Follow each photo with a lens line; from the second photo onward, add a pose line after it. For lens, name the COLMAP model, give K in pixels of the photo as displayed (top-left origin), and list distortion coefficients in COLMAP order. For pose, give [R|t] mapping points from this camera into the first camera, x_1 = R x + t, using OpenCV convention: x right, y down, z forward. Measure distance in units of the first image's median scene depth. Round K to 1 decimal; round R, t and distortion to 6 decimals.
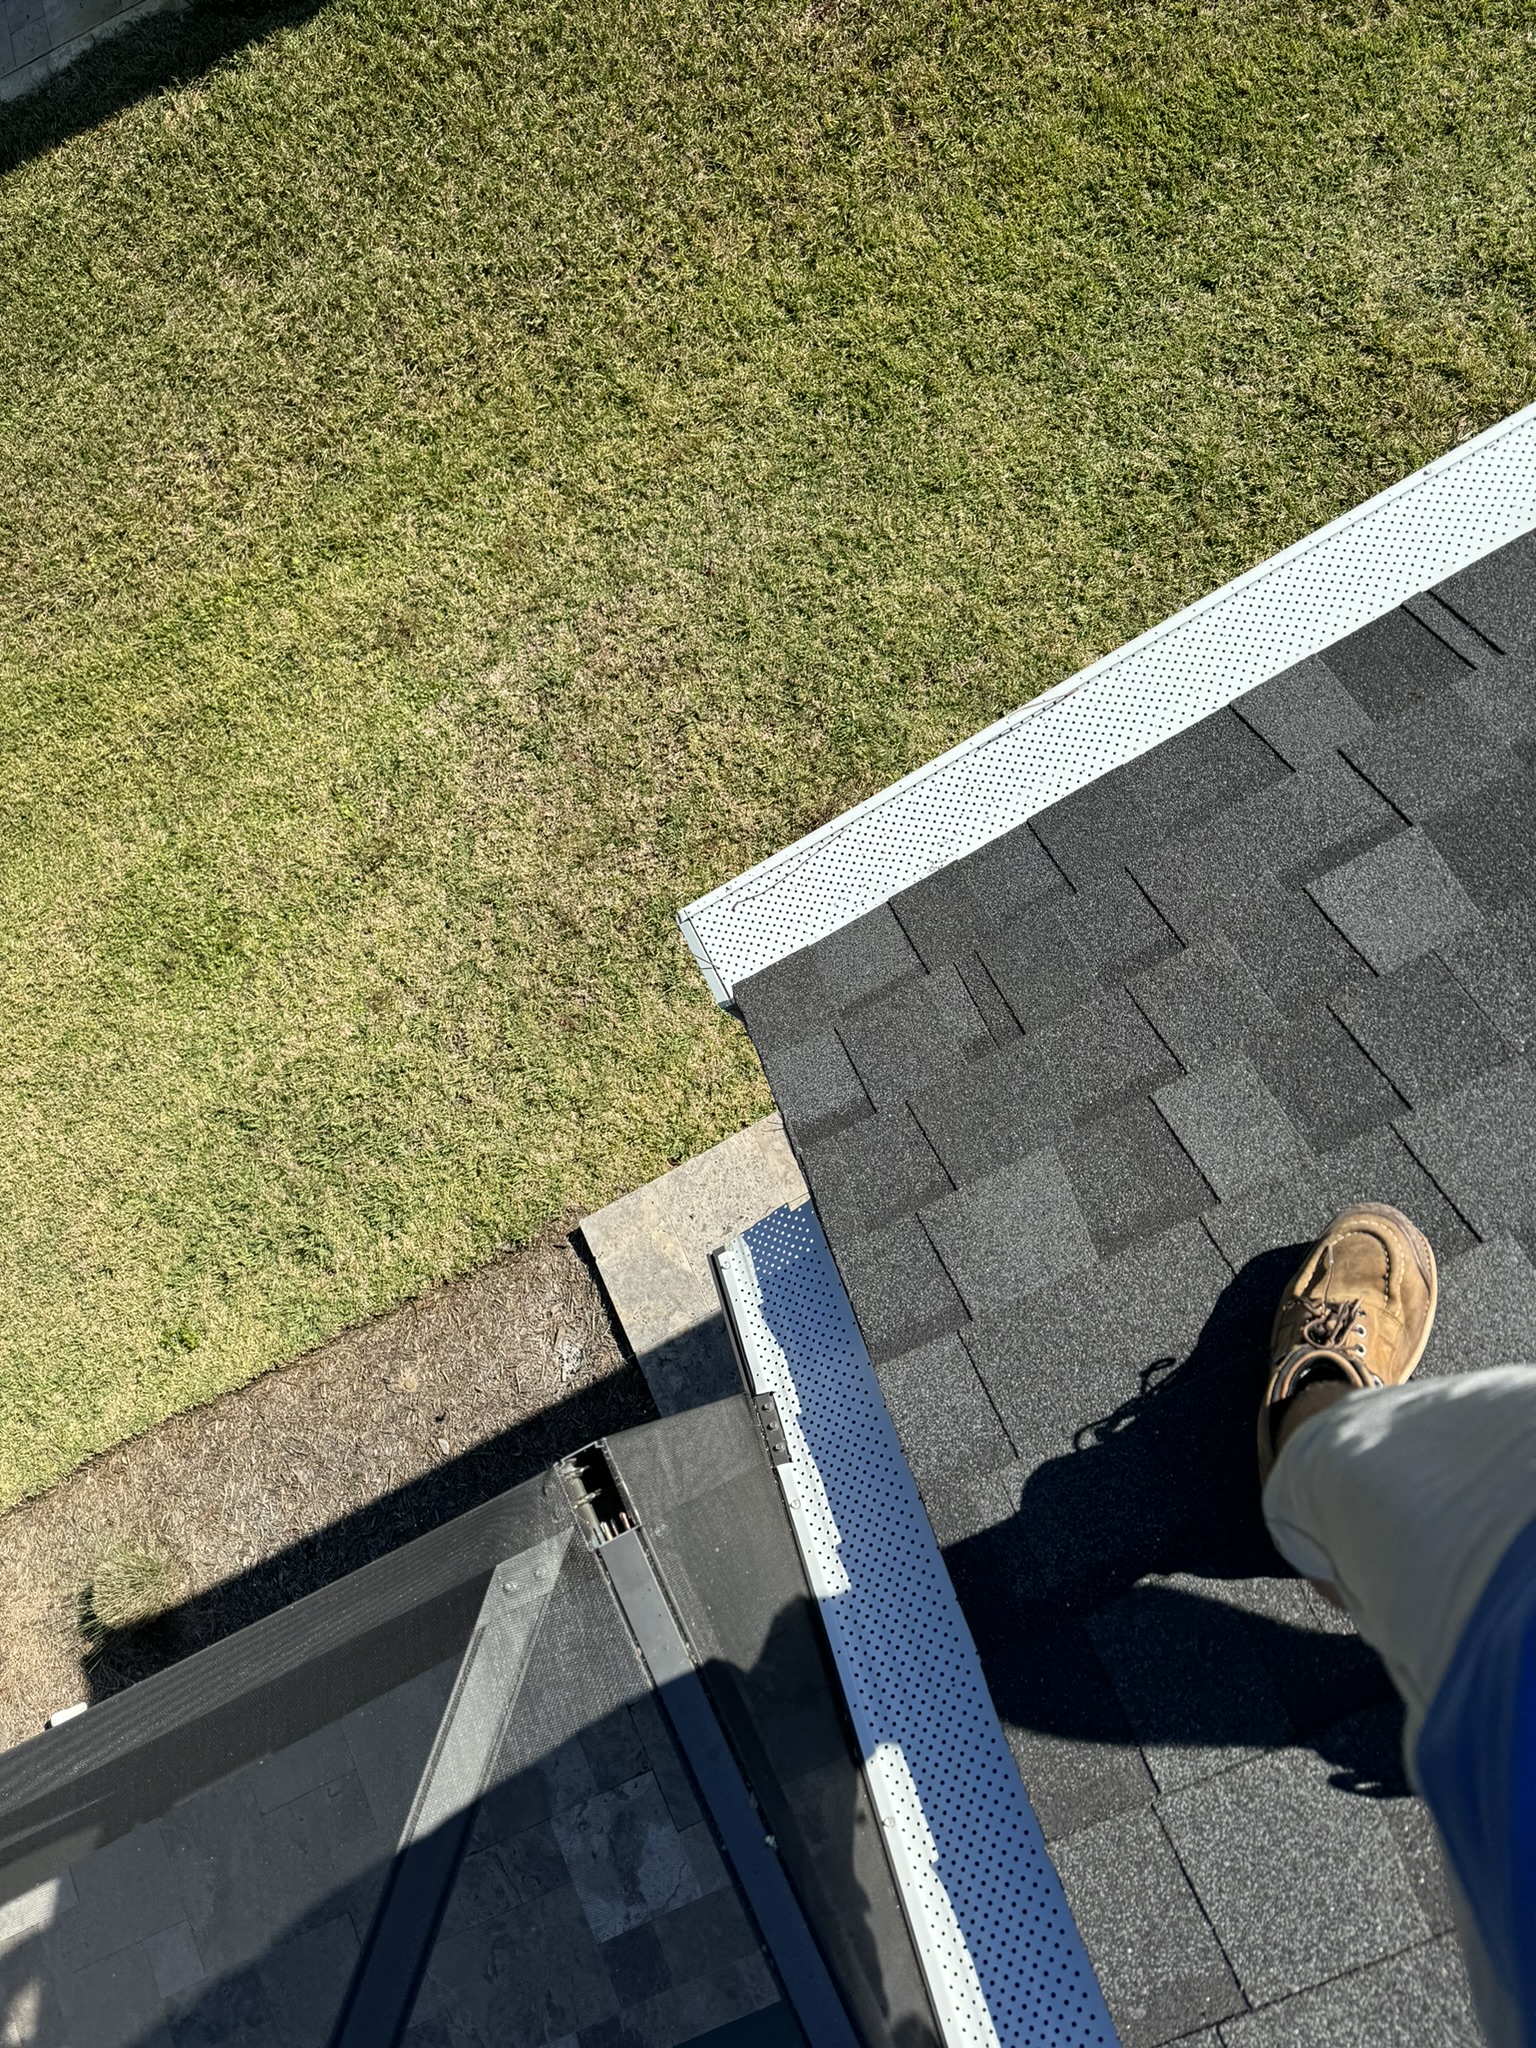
lens RADIAL K [[1460.6, 0, 755.7], [0, 1460.6, 1026.6], [0, 0, 1]] dist [0.053353, -0.042612]
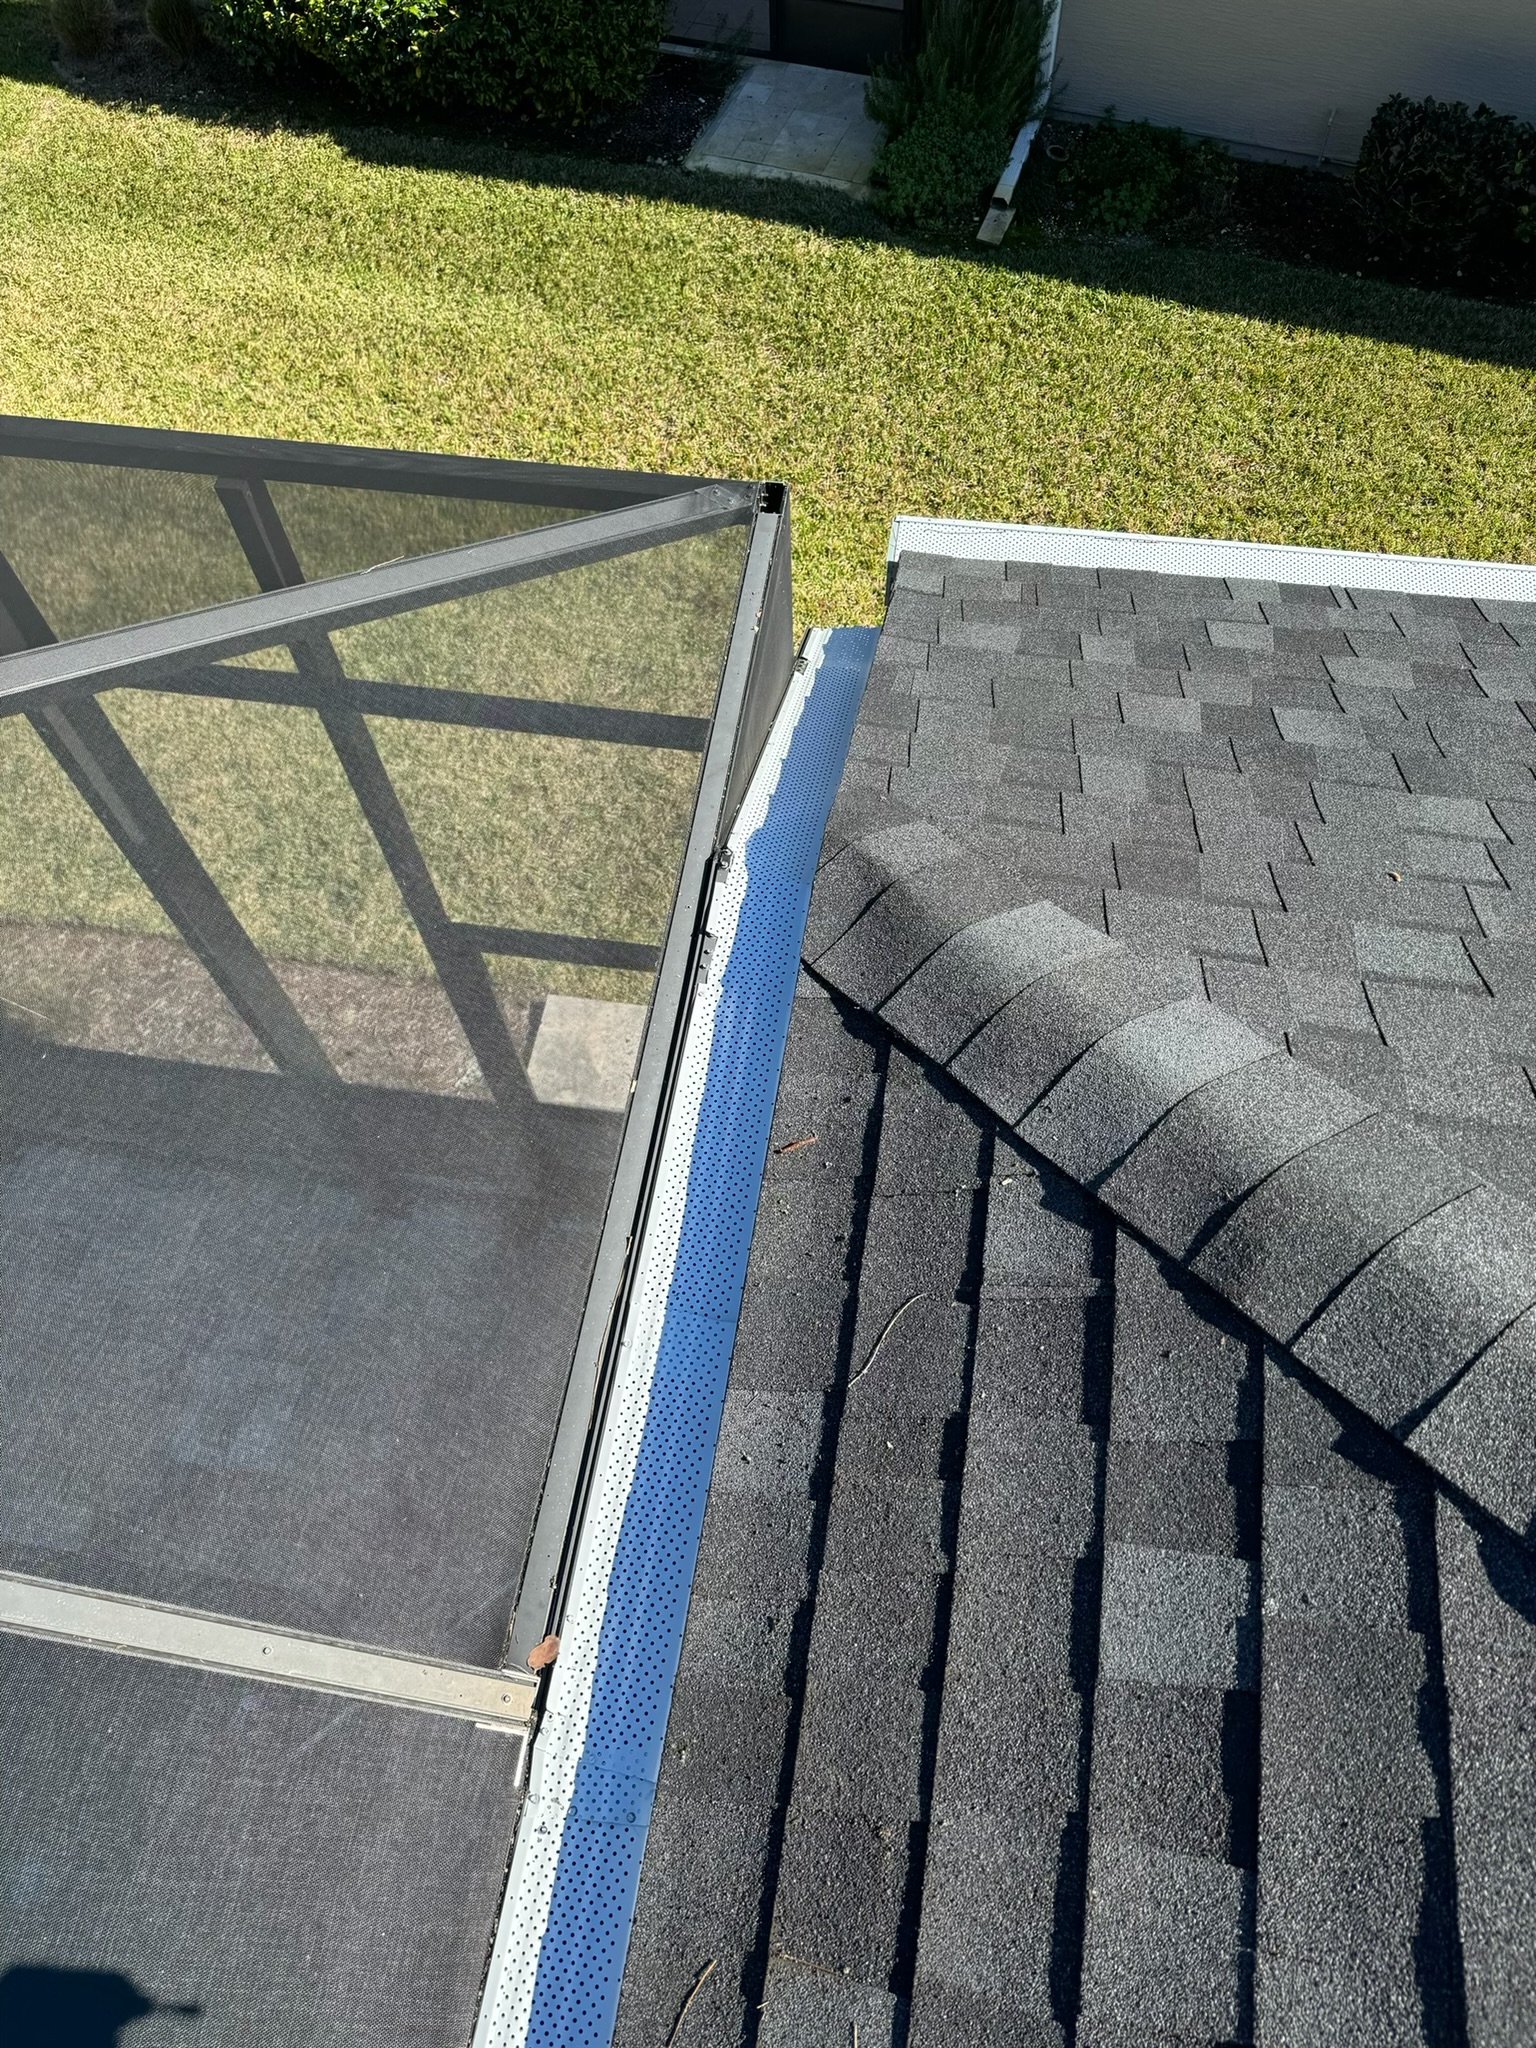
lens RADIAL K [[1460.6, 0, 774.5], [0, 1460.6, 1029.1], [0, 0, 1]] dist [0.053353, -0.042612]
pose [[0.791688, 0.609112, -0.047029, 0.095814], [-0.603016, 0.766774, -0.220066, 0.289480], [-0.097984, 0.202583, 0.974351, -0.184035]]
